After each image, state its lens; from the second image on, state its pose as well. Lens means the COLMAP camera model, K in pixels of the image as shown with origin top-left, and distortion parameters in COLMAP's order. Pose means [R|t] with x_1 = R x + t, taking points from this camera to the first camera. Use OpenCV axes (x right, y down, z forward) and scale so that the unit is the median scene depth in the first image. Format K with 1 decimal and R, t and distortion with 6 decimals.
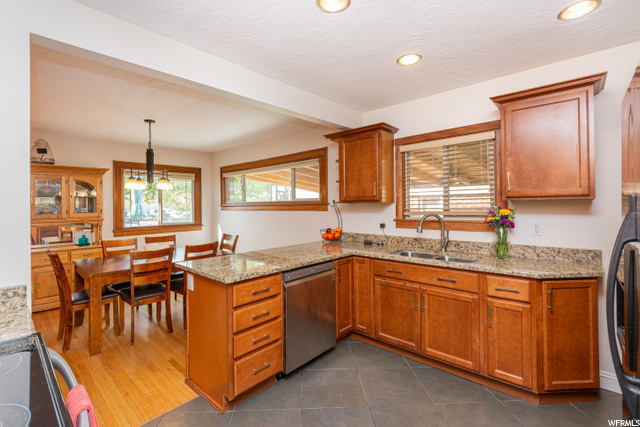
lens RADIAL K [[291.4, 0, 322.4], [0, 291.4, 207.1], [0, 0, 1]] dist [-0.003596, -0.000762]
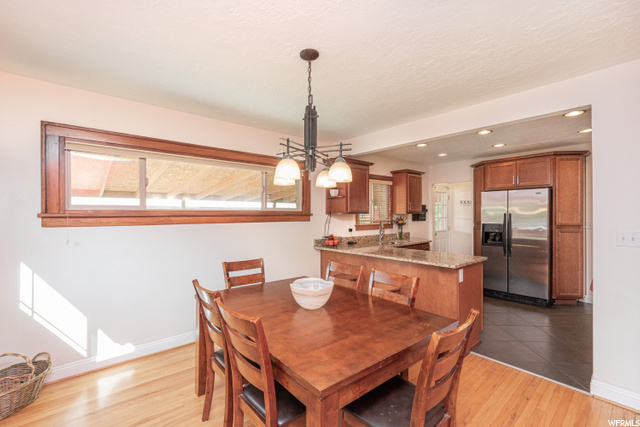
lens RADIAL K [[291.4, 0, 308.8], [0, 291.4, 212.2], [0, 0, 1]] dist [-0.003596, -0.000762]
pose [[0.125212, 0.010195, 0.992078, -1.060442], [0.003017, 0.999939, -0.010657, -0.008500], [-0.992125, 0.004328, 0.125174, 0.874997]]
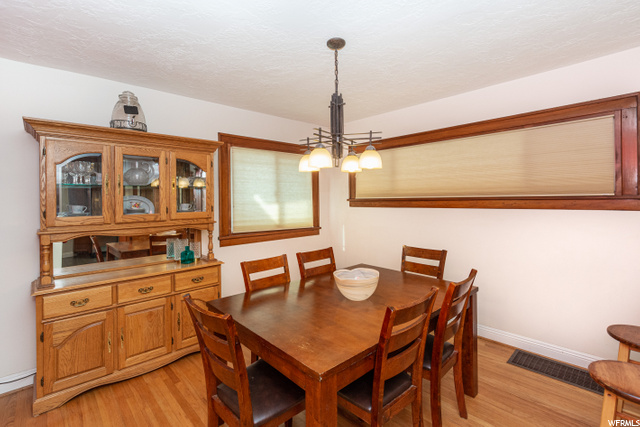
lens RADIAL K [[291.4, 0, 312.4], [0, 291.4, 203.9], [0, 0, 1]] dist [-0.003596, -0.000762]
pose [[0.998274, 0.004631, -0.058550, -0.538634], [-0.004138, 0.999955, 0.008527, -0.003079], [0.058587, -0.008270, 0.998248, 0.402394]]
